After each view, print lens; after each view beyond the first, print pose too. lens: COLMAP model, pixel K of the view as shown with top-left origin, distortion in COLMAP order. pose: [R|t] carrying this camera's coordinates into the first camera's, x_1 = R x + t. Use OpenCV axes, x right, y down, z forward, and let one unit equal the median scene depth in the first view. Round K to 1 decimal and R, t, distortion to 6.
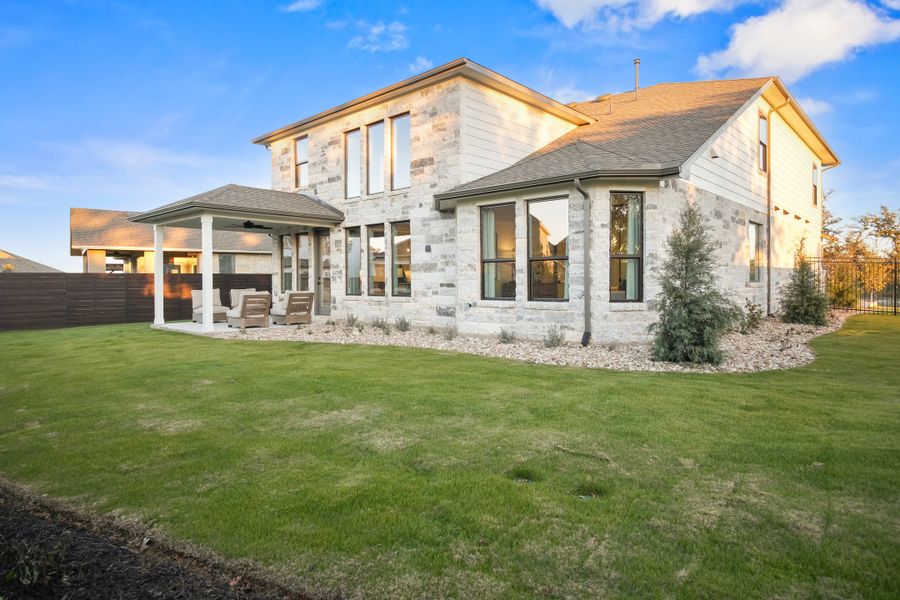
lens RADIAL K [[581.3, 0, 445.2], [0, 581.3, 294.6], [0, 0, 1]] dist [0.001058, 0.002583]
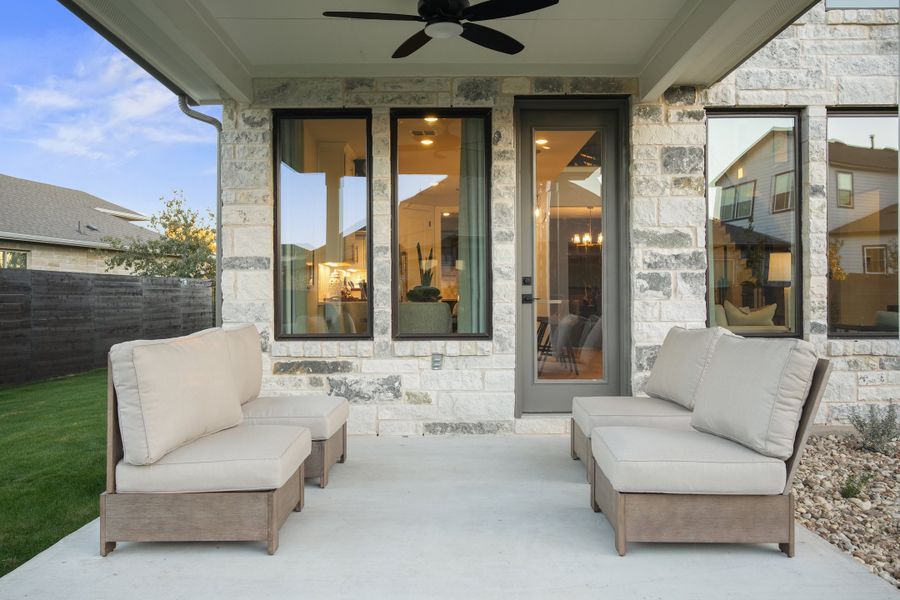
lens RADIAL K [[763.3, 0, 445.5], [0, 763.3, 297.3], [0, 0, 1]] dist [0.002714, 0.005607]
pose [[0.694033, 0.004236, 0.719931, -0.637291], [0.019471, 0.999506, -0.024651, -0.015604], [-0.719680, 0.031126, 0.693608, 0.983015]]
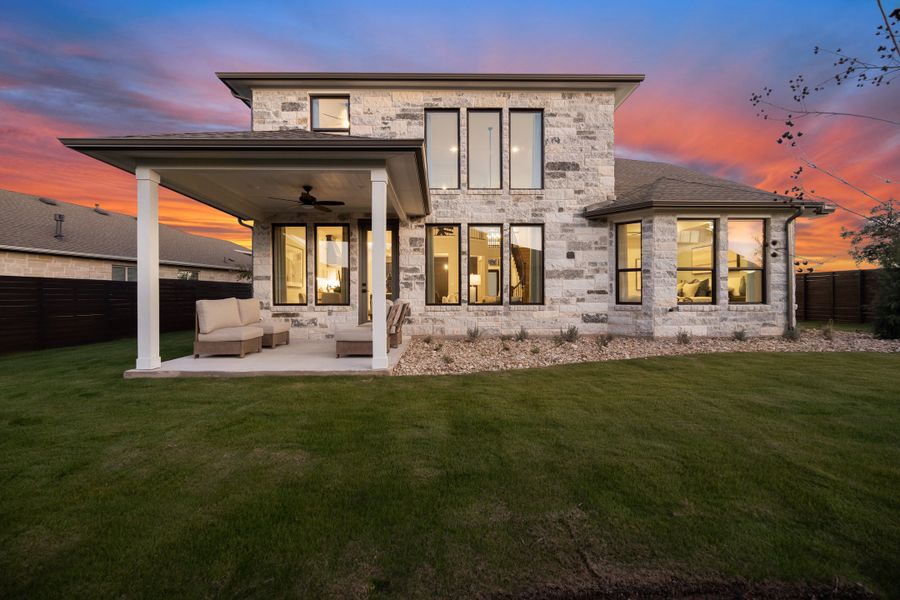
lens RADIAL K [[422.3, 0, 450.0], [0, 422.3, 300.0], [0, 0, 1]] dist [-0.000511, -0.000669]
pose [[0.679425, -0.002368, 0.733742, -0.697046], [0.018811, 0.999722, -0.014193, 0.003061], [-0.733504, 0.023446, 0.679280, 0.675092]]
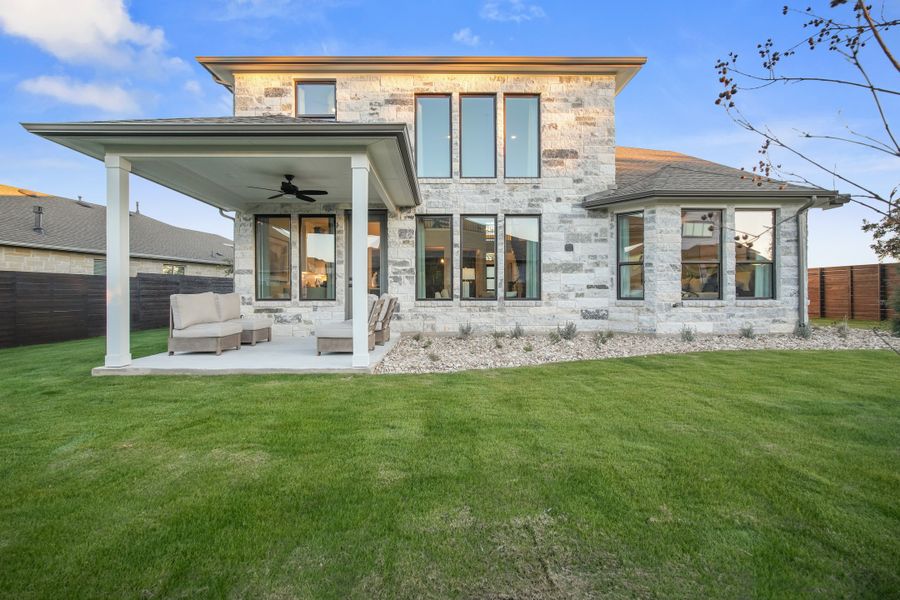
lens RADIAL K [[443.3, 0, 447.6], [0, 443.3, 296.6], [0, 0, 1]] dist [-0.013171, 0.009834]
pose [[0.685939, -0.001657, 0.727658, -0.682730], [0.018216, 0.999723, -0.014895, 0.006114], [-0.727431, 0.023472, 0.685779, 0.666234]]
